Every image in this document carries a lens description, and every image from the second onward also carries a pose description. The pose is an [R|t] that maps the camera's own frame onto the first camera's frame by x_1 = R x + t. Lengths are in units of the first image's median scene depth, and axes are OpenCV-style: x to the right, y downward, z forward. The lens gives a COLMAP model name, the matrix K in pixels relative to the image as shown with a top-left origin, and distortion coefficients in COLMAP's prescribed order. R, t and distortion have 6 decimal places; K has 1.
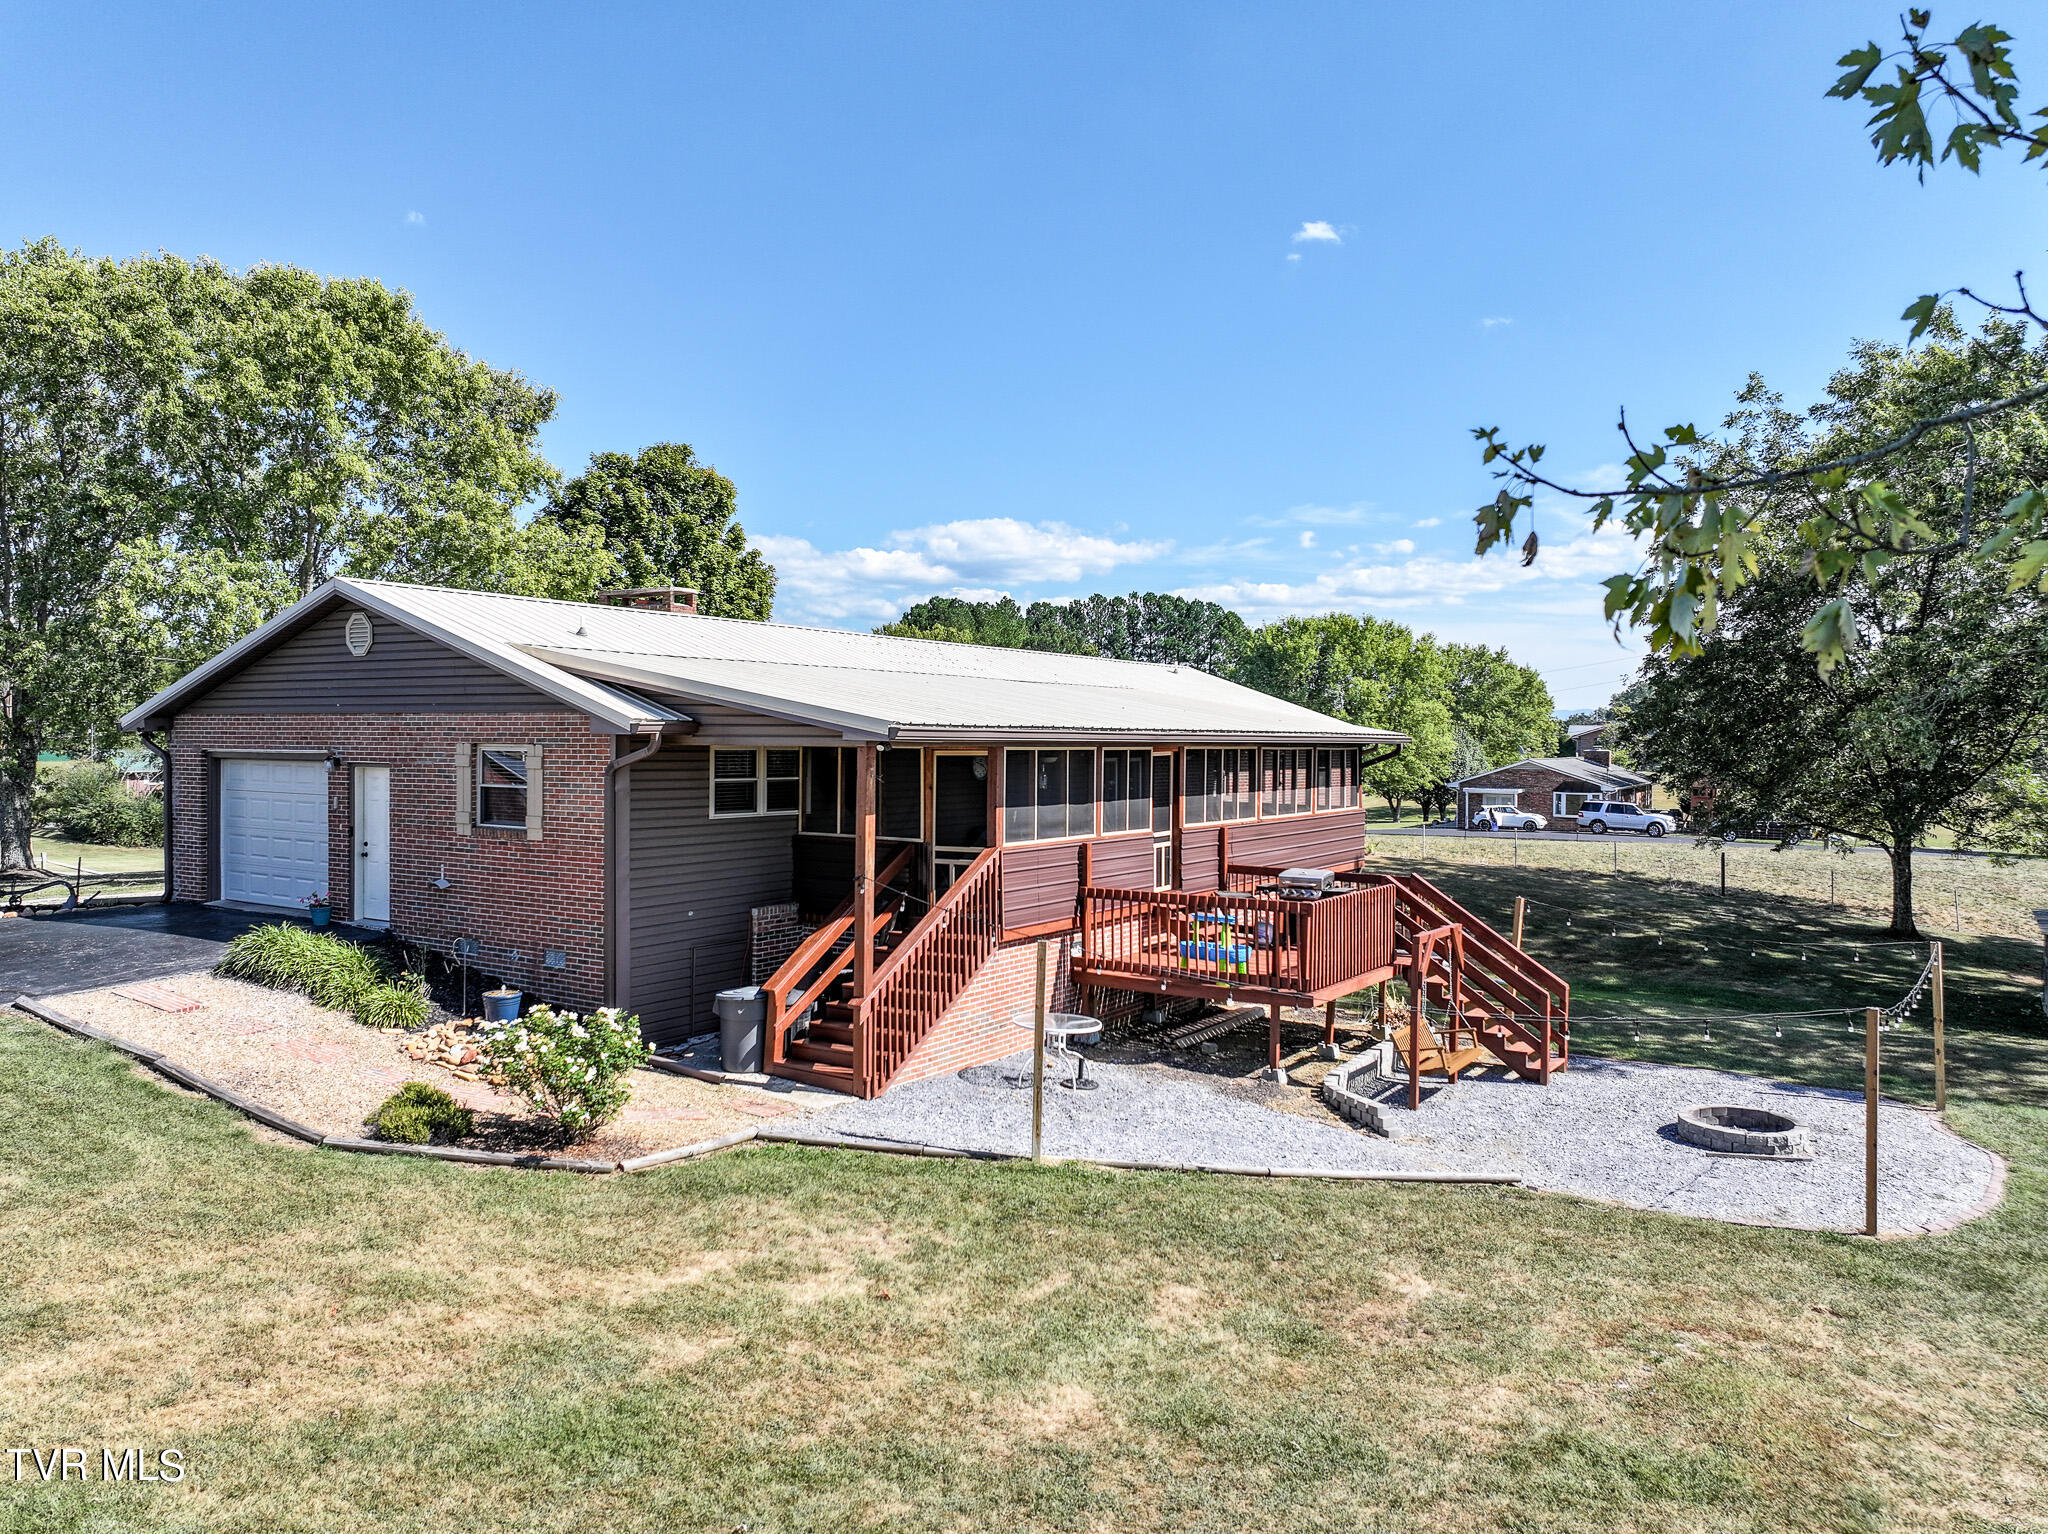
lens RADIAL K [[1451.9, 0, 1025.4], [0, 1451.9, 741.0], [0, 0, 1]] dist [0.001810, 0.013591]
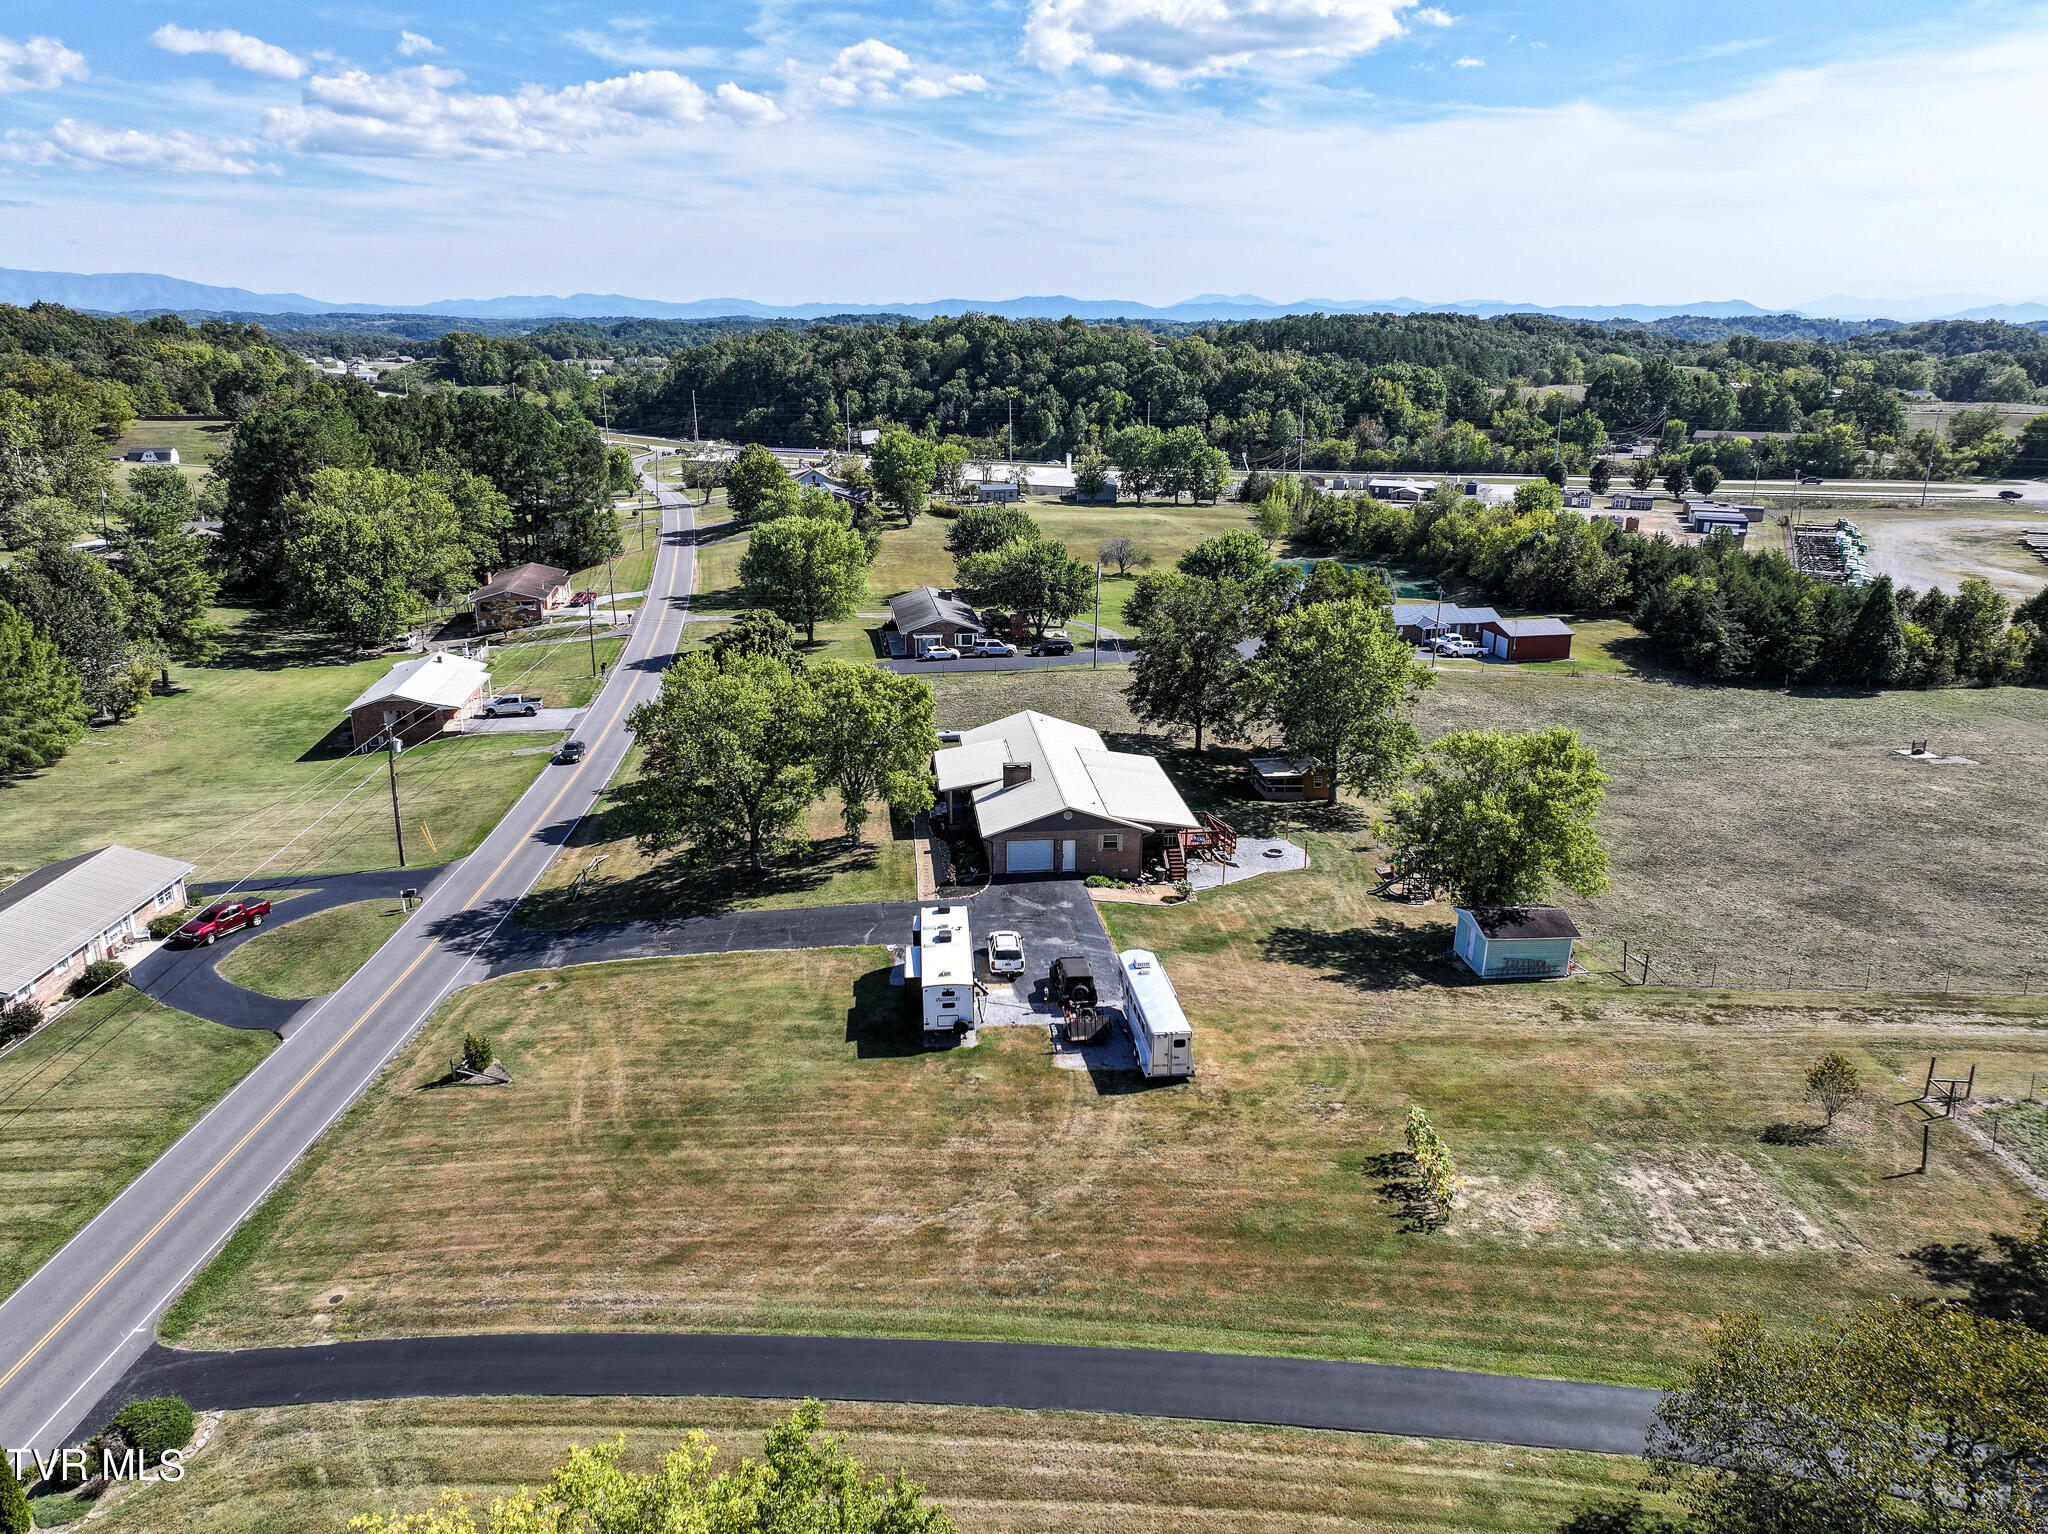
lens RADIAL K [[1451.9, 0, 1025.4], [0, 1451.9, 741.0], [0, 0, 1]] dist [0.001810, 0.013591]
pose [[0.776773, -0.179616, 0.603624, -1.644815], [0.004381, 0.959985, 0.280018, -0.796641], [-0.629766, -0.214866, 0.746477, -1.185183]]
